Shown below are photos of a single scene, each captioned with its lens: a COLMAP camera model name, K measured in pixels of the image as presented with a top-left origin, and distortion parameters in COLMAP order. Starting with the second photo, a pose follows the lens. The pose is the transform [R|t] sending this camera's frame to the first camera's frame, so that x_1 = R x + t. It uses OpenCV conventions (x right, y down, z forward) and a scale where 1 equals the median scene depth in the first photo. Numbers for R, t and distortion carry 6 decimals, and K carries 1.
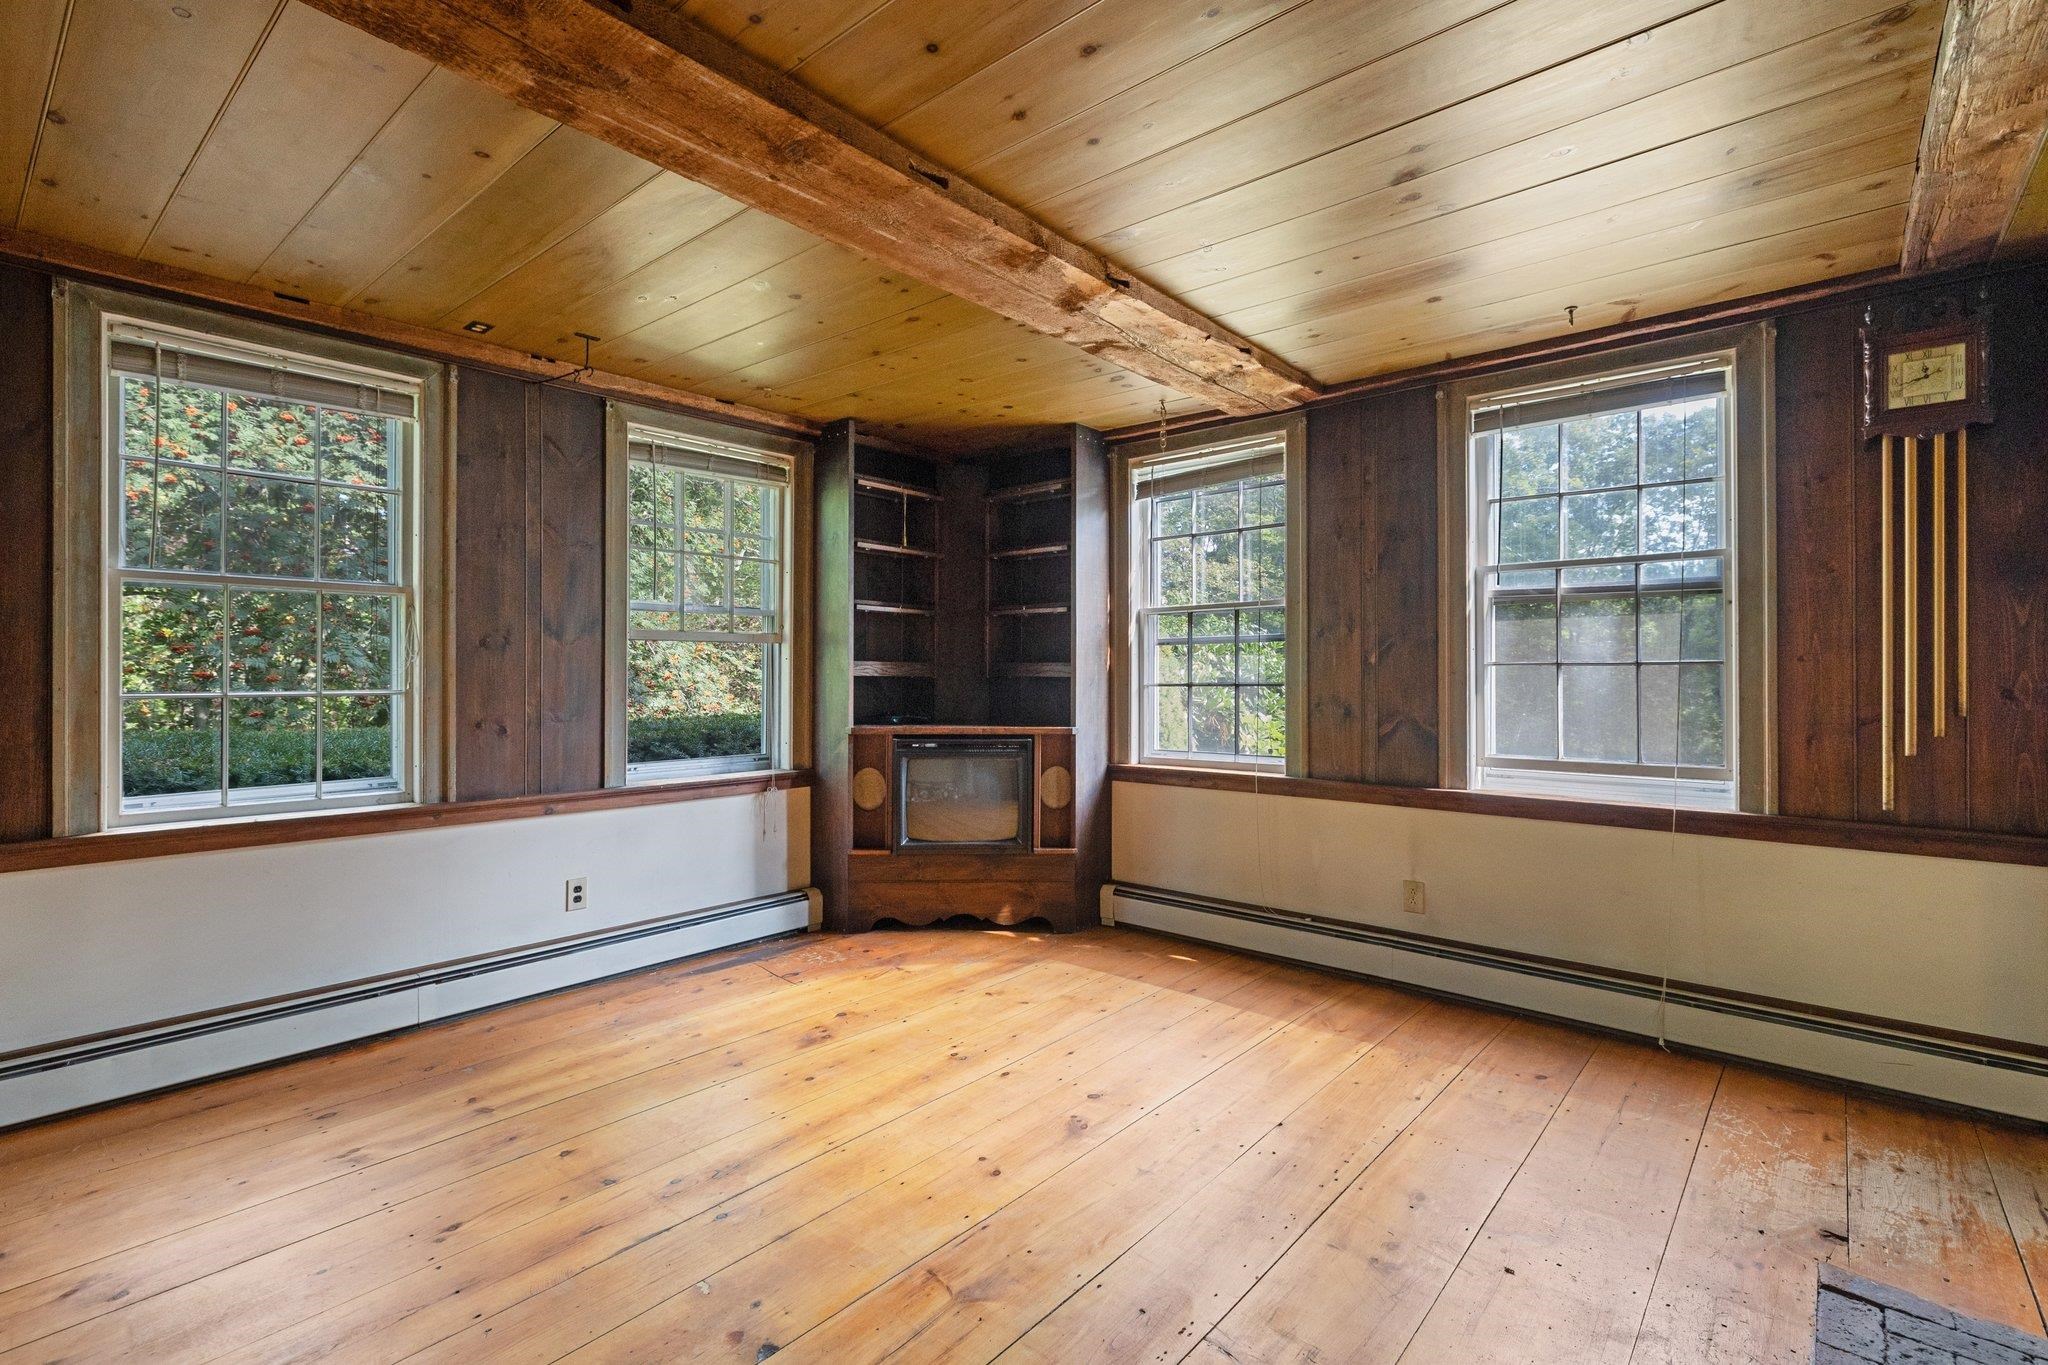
lens RADIAL K [[935.8, 0, 1022.0], [0, 935.8, 667.1], [0, 0, 1]] dist [-0.007579, 0.001142]
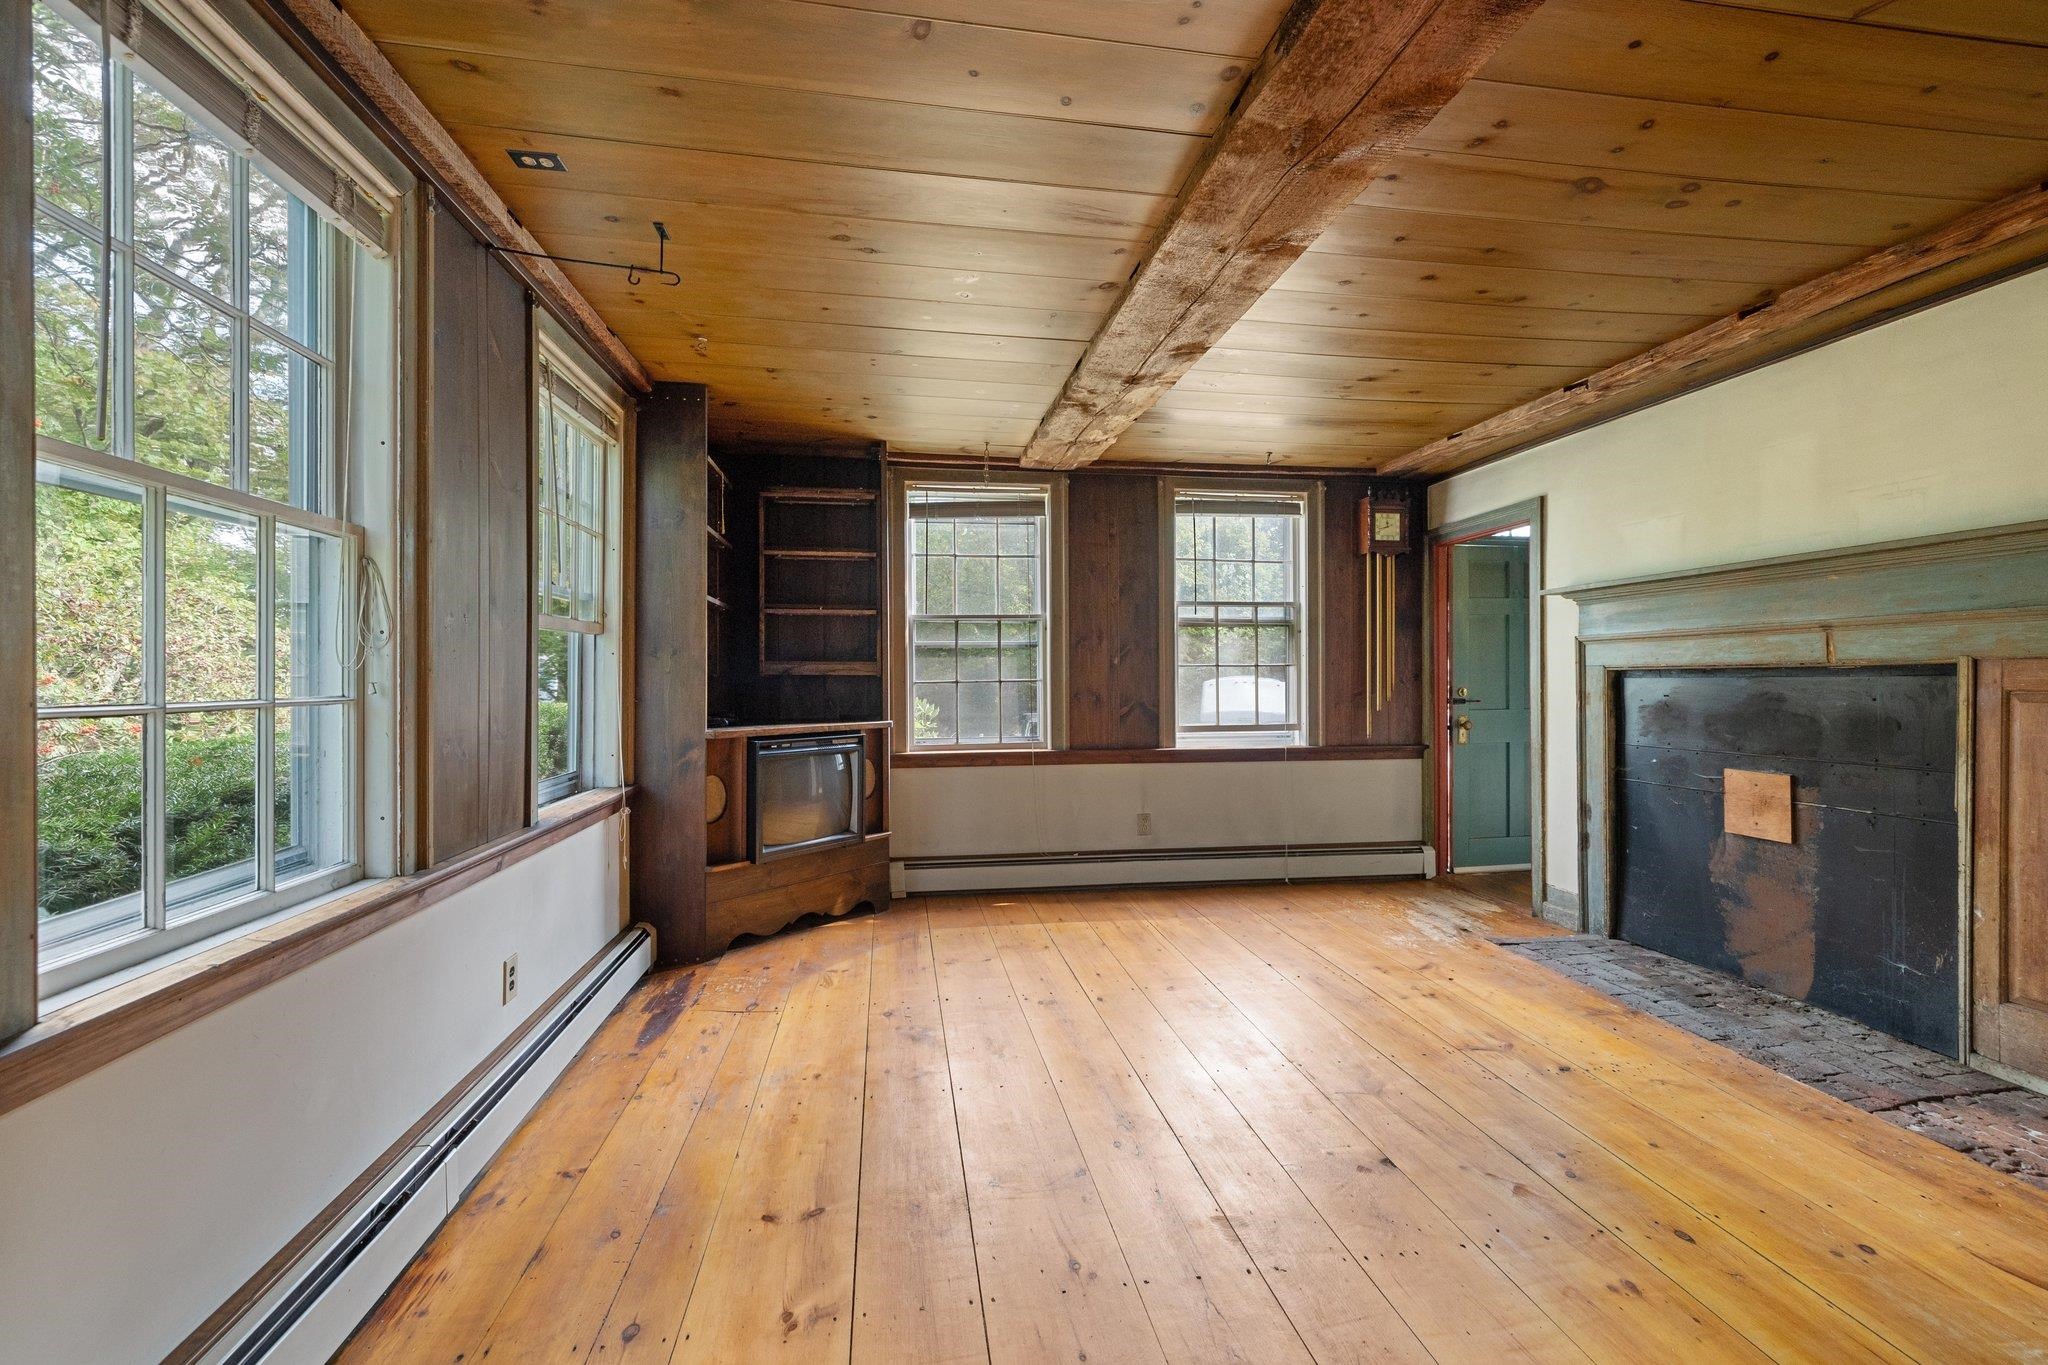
lens RADIAL K [[852.5, 0, 1027.8], [0, 852.5, 685.7], [0, 0, 1]] dist [-0.012951, -0.000136]
pose [[0.645224, -0.010550, 0.763921, -0.687825], [-0.000775, 0.999895, 0.014463, 0.009654], [-0.763993, -0.009924, 0.645148, 0.272104]]
